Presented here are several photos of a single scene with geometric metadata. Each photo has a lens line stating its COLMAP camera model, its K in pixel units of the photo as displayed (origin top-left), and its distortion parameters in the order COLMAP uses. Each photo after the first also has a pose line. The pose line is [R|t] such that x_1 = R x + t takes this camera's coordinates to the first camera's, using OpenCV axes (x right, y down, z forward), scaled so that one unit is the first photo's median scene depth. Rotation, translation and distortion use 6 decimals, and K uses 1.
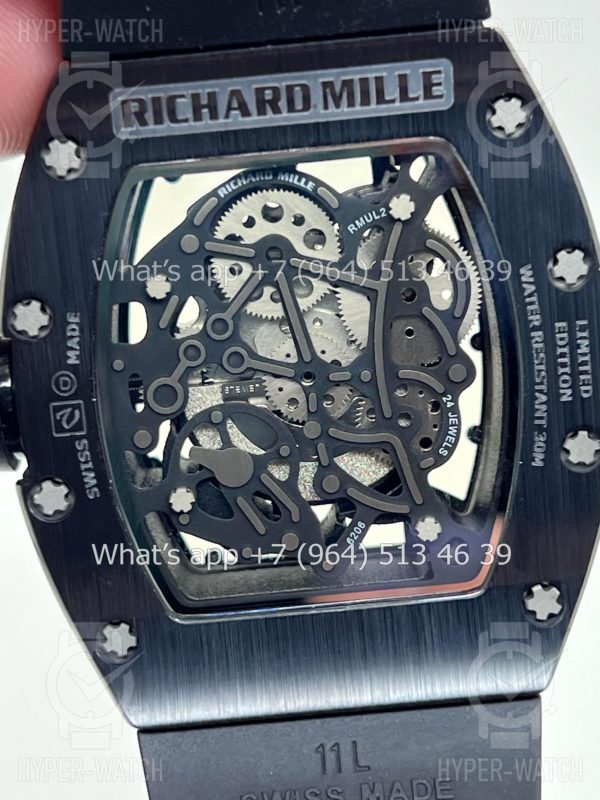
lens RADIAL K [[1887.2, 0, 295.2], [0, 1887.2, 402.6], [0, 0, 1]] dist [0.196253, 0.000000]
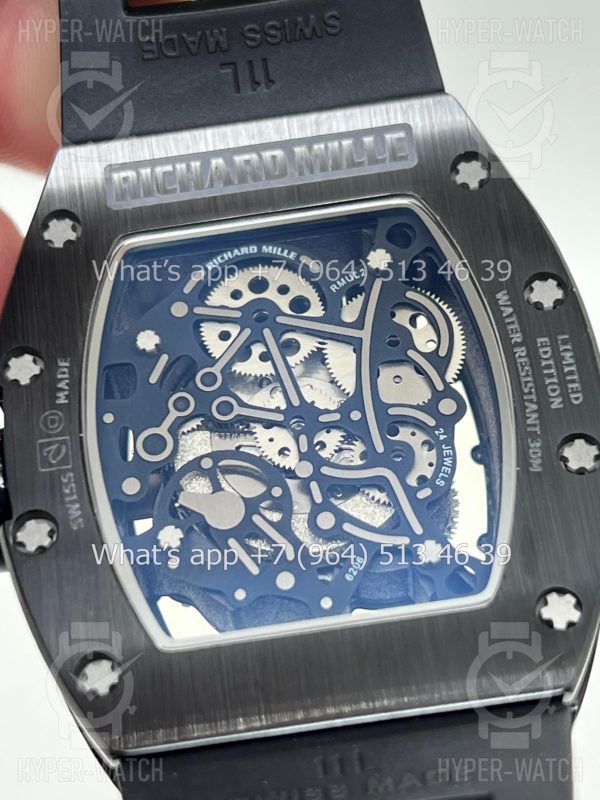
lens RADIAL K [[1887.2, 0, 301.8], [0, 1887.2, 396.4], [0, 0, 1]] dist [0.196253, 0.000000]
pose [[0.996375, -0.067691, -0.051527, 0.061960], [0.024537, 0.808623, -0.587816, 0.568588], [0.081456, 0.584420, 0.807352, 0.191737]]
